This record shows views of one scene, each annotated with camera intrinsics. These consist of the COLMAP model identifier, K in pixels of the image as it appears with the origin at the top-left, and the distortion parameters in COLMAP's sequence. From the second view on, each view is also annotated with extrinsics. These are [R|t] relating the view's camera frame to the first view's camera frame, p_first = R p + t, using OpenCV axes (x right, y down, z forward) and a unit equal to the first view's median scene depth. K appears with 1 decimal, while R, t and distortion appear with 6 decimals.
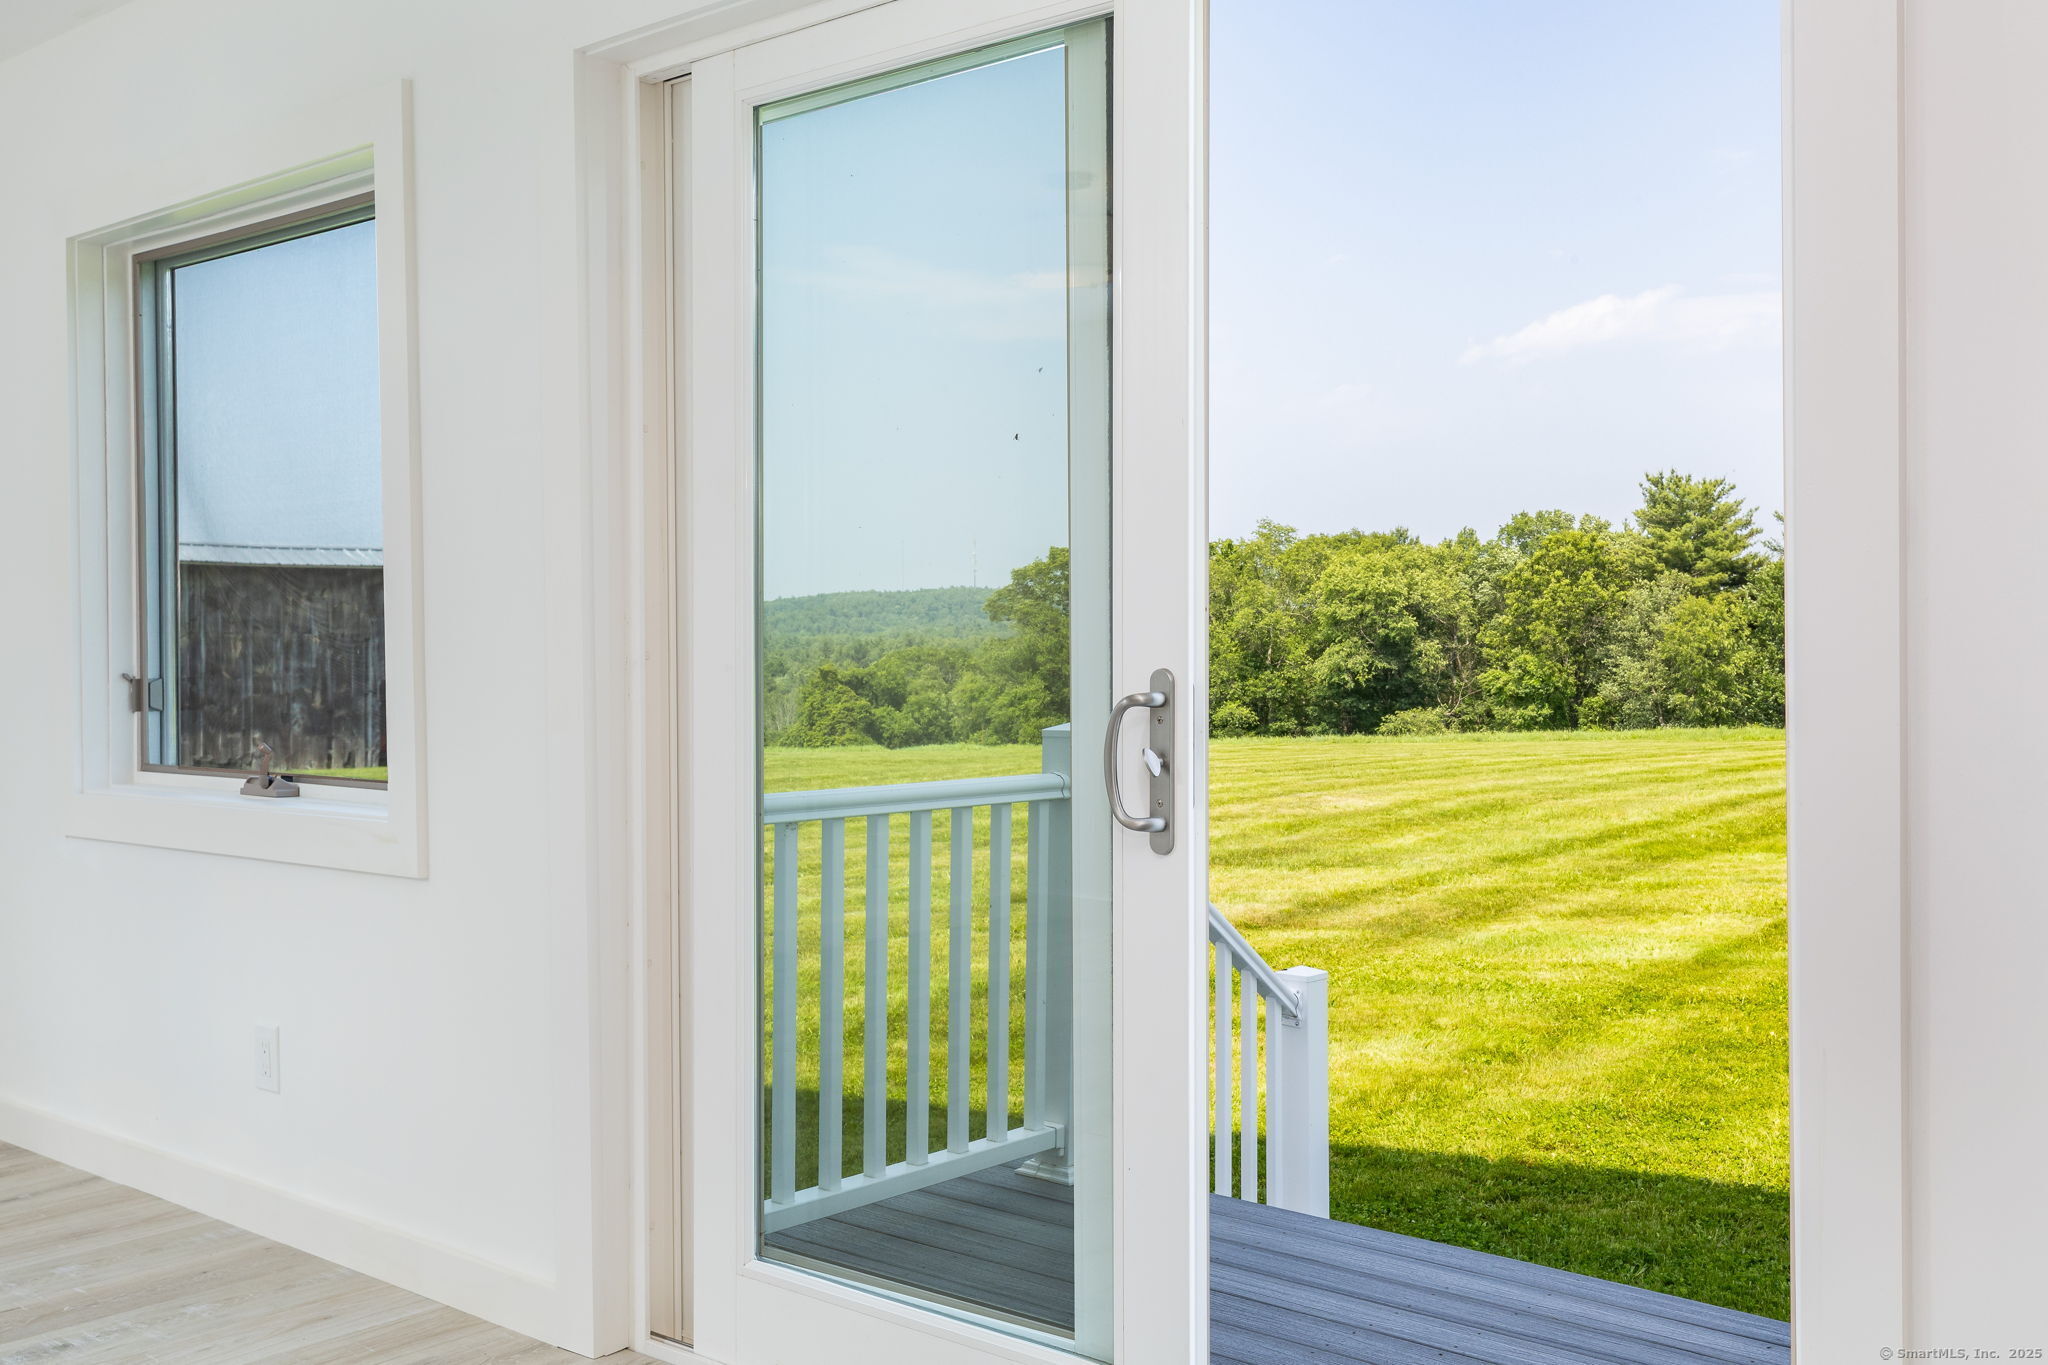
lens RADIAL K [[2034.9, 0, 1024.0], [0, 2034.9, 682.5], [0, 0, 1]] dist [-0.004871, -0.003197]
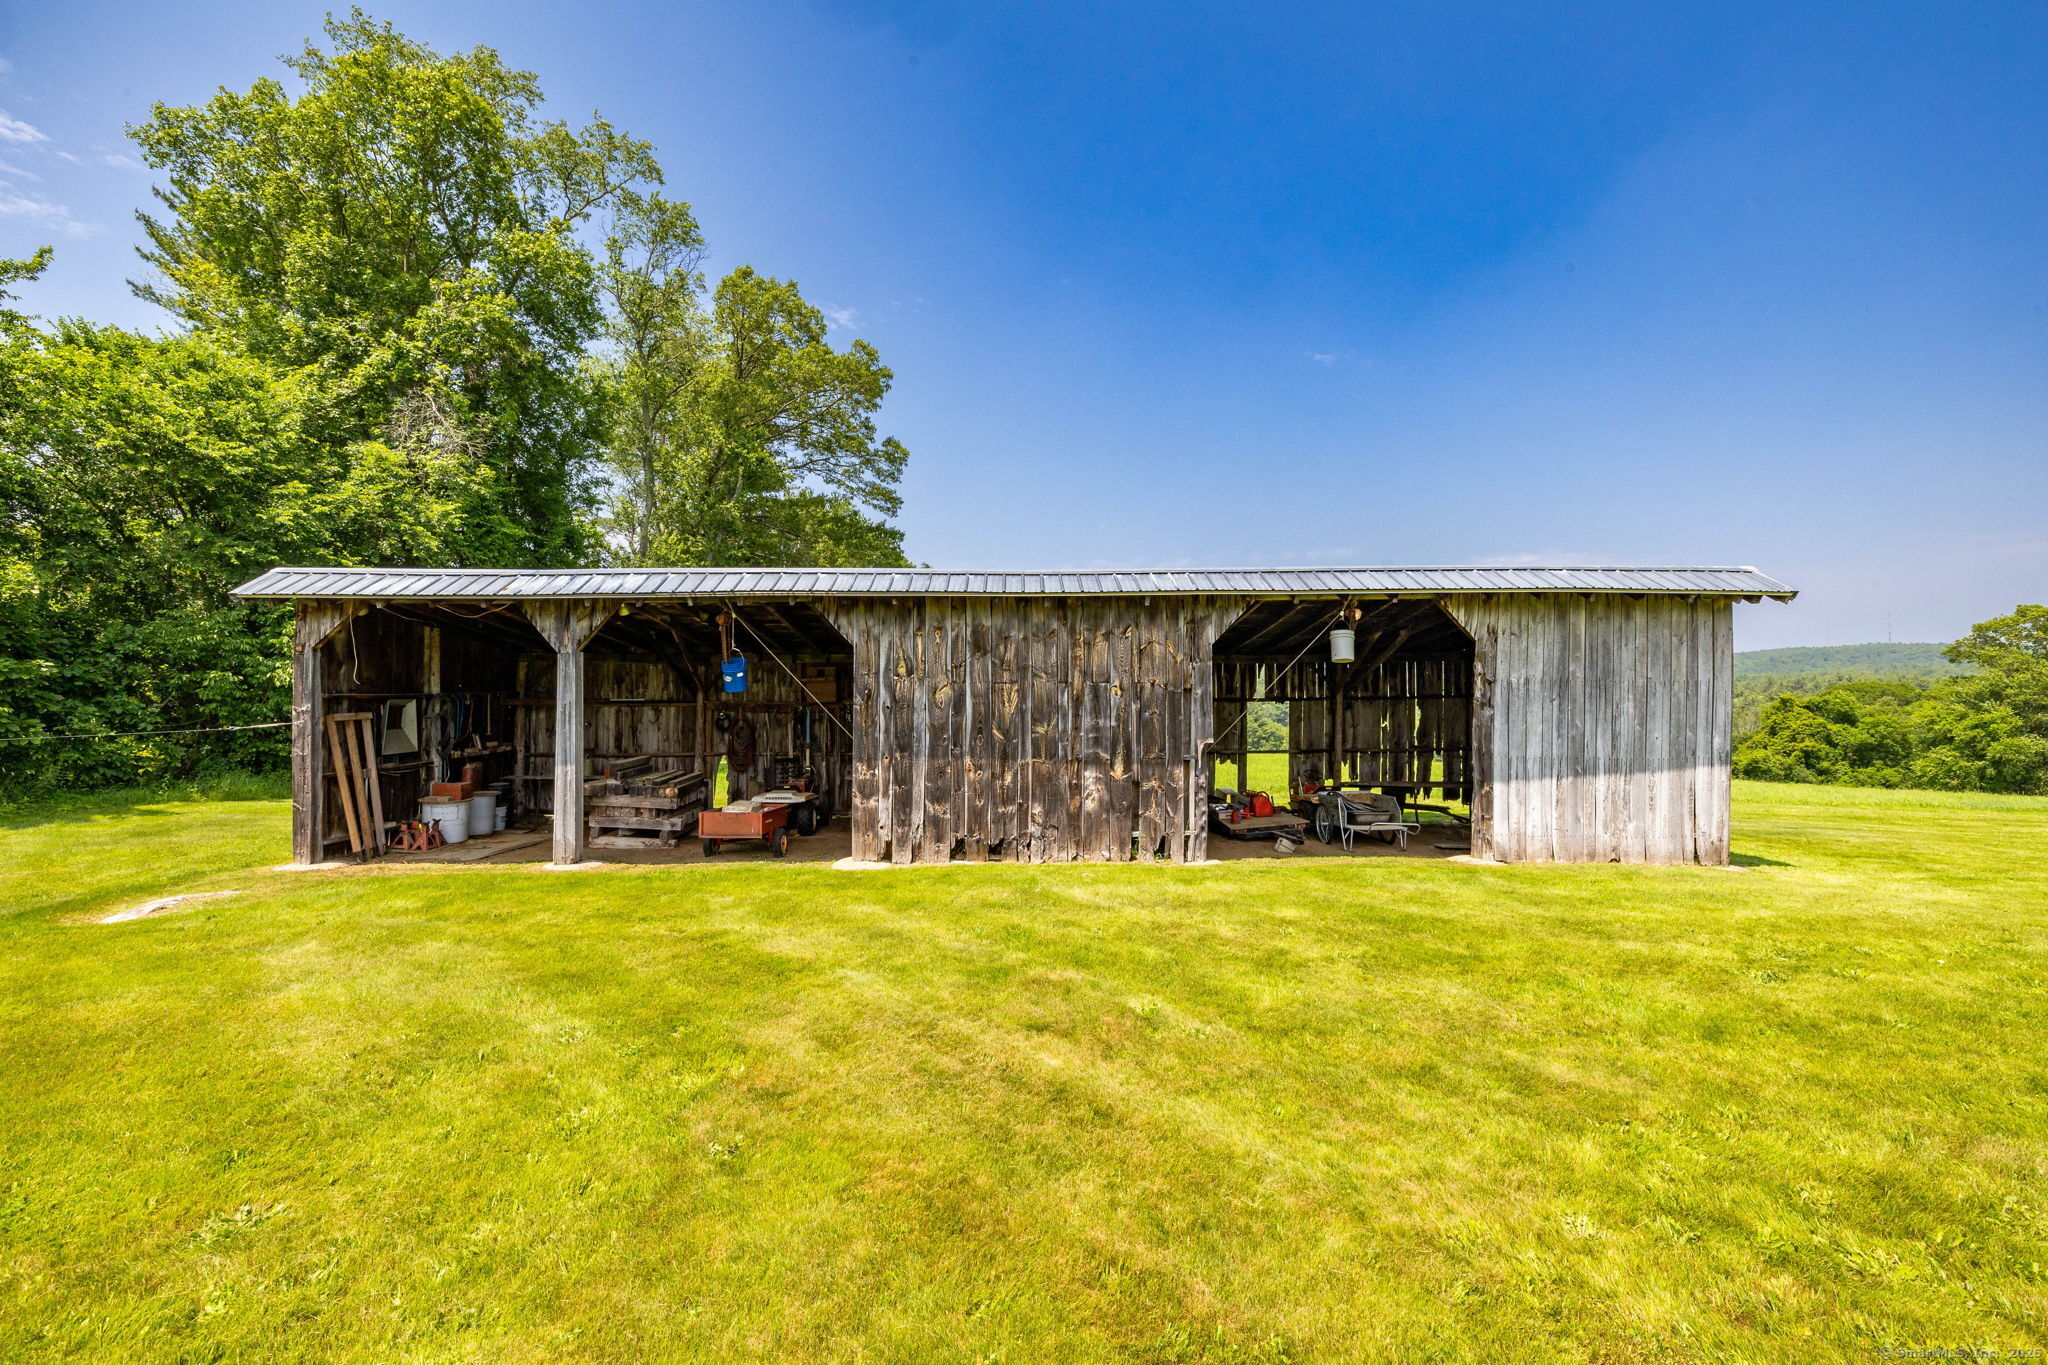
lens RADIAL K [[887.1, 0, 1024.0], [0, 887.1, 682.5], [0, 0, 1]] dist [-0.000988, -0.000347]
pose [[0.701430, 0.005388, -0.712718, -0.130123], [-0.014832, 0.999865, -0.007038, -0.021325], [0.712584, 0.015507, 0.701415, 0.735856]]
